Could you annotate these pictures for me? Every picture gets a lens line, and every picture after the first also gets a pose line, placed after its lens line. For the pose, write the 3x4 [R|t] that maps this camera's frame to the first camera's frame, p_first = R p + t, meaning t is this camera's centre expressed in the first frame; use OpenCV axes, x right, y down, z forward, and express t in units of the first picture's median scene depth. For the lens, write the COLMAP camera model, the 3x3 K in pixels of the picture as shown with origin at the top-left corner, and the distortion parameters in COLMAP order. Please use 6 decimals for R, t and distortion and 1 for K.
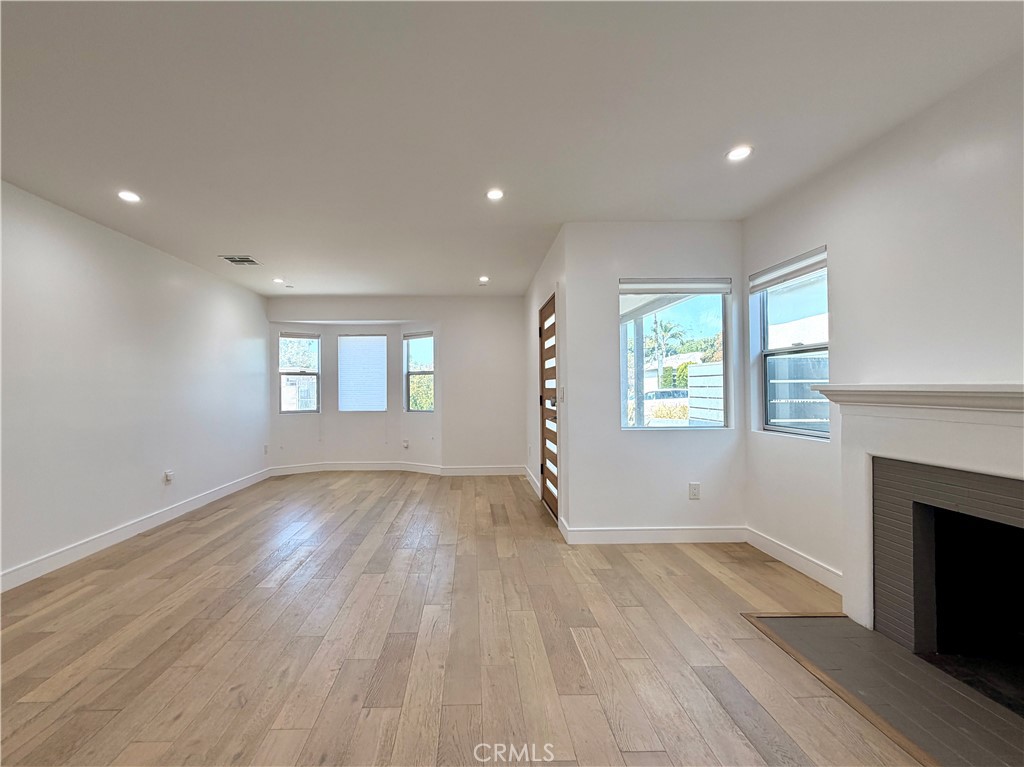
lens RADIAL K [[433.7, 0, 471.9], [0, 433.7, 382.6], [0, 0, 1]] dist [0.001036, -0.000153]
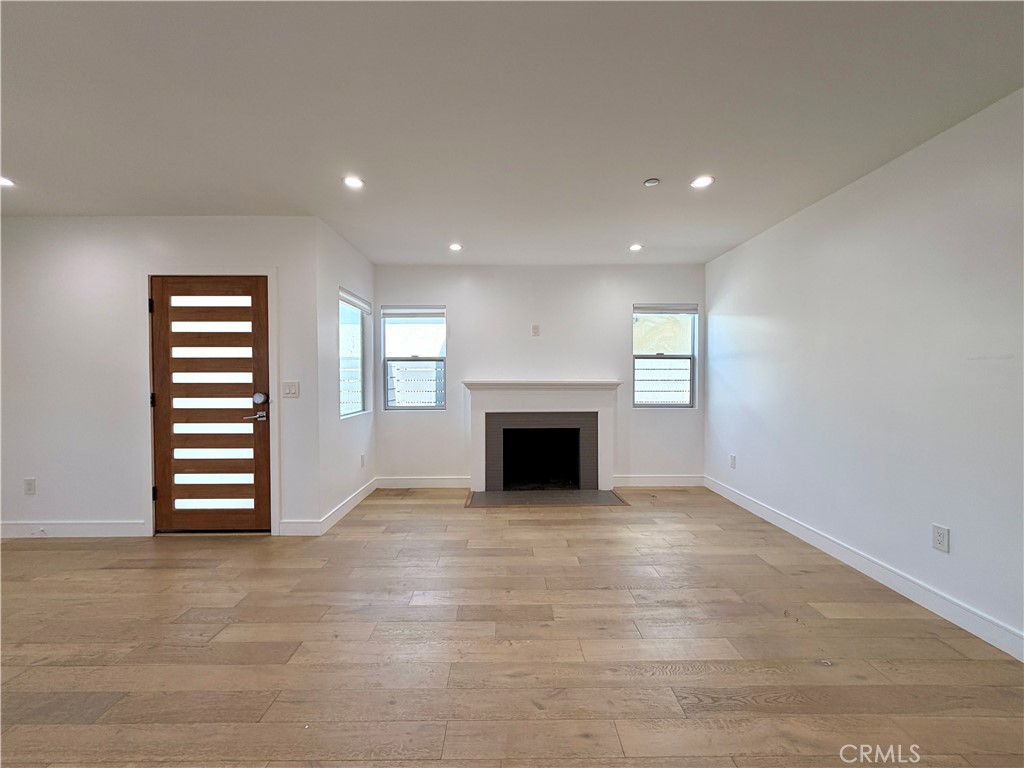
lens RADIAL K [[410.2, 0, 511.8], [0, 410.2, 384.3], [0, 0, 1]] dist [-0.000065, 0.000225]
pose [[-0.004385, -0.009499, 0.999945, -0.752297], [-0.012696, 0.999875, 0.009442, 0.001172], [-0.999910, -0.012654, -0.004505, 0.566517]]
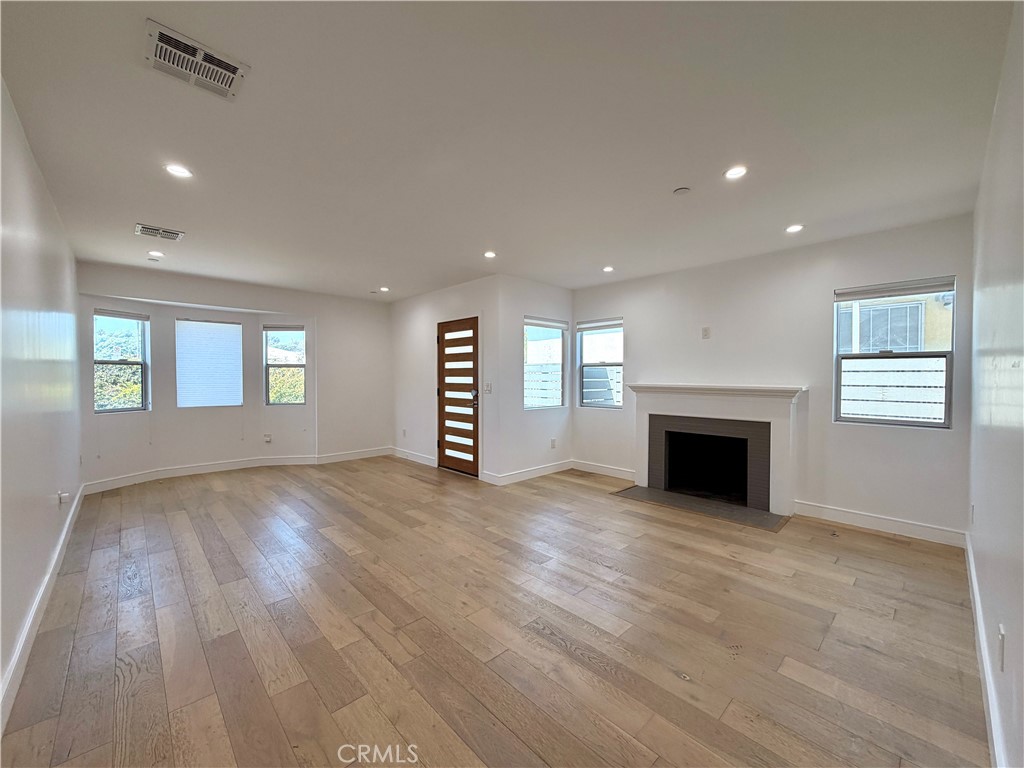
lens RADIAL K [[410.2, 0, 506.4], [0, 410.2, 385.1], [0, 0, 1]] dist [-0.000065, 0.000225]
pose [[0.735989, -0.004081, 0.676981, -0.747799], [-0.017385, 0.999538, 0.024927, -0.020290], [-0.676770, -0.030115, 0.735578, -0.071718]]
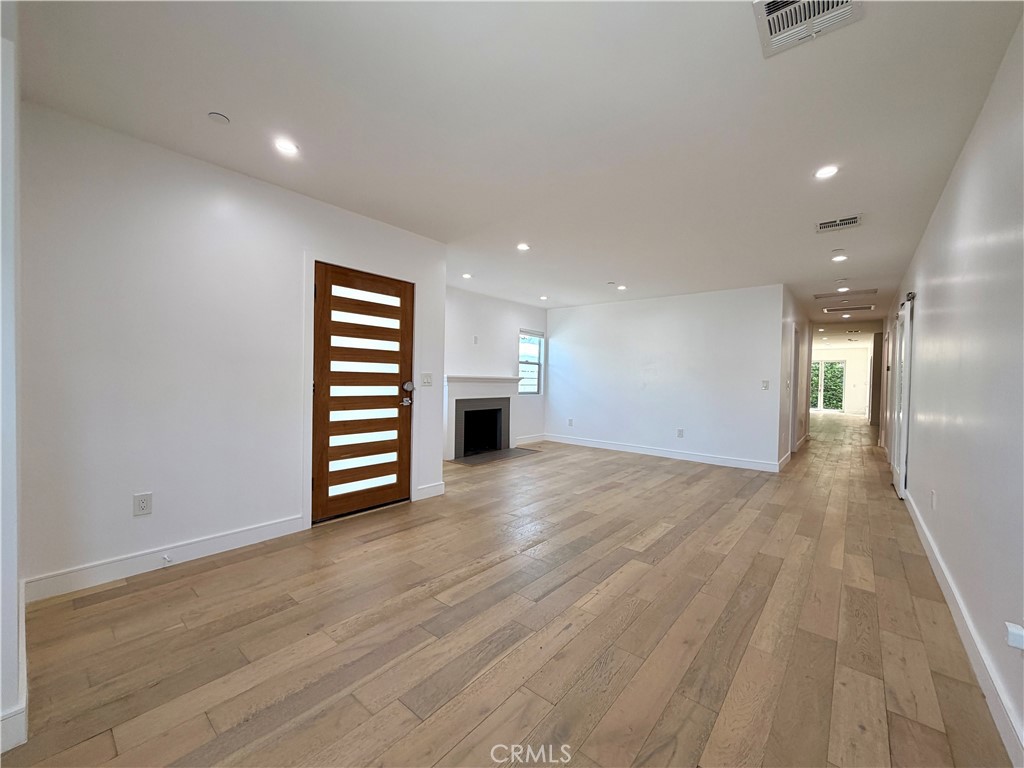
lens RADIAL K [[410.2, 0, 509.7], [0, 410.2, 386.0], [0, 0, 1]] dist [-0.000065, 0.000225]
pose [[-0.760381, -0.020498, 0.649153, -0.736455], [-0.024851, 0.999688, 0.002458, 0.039555], [-0.649001, -0.014263, -0.760654, 1.839012]]
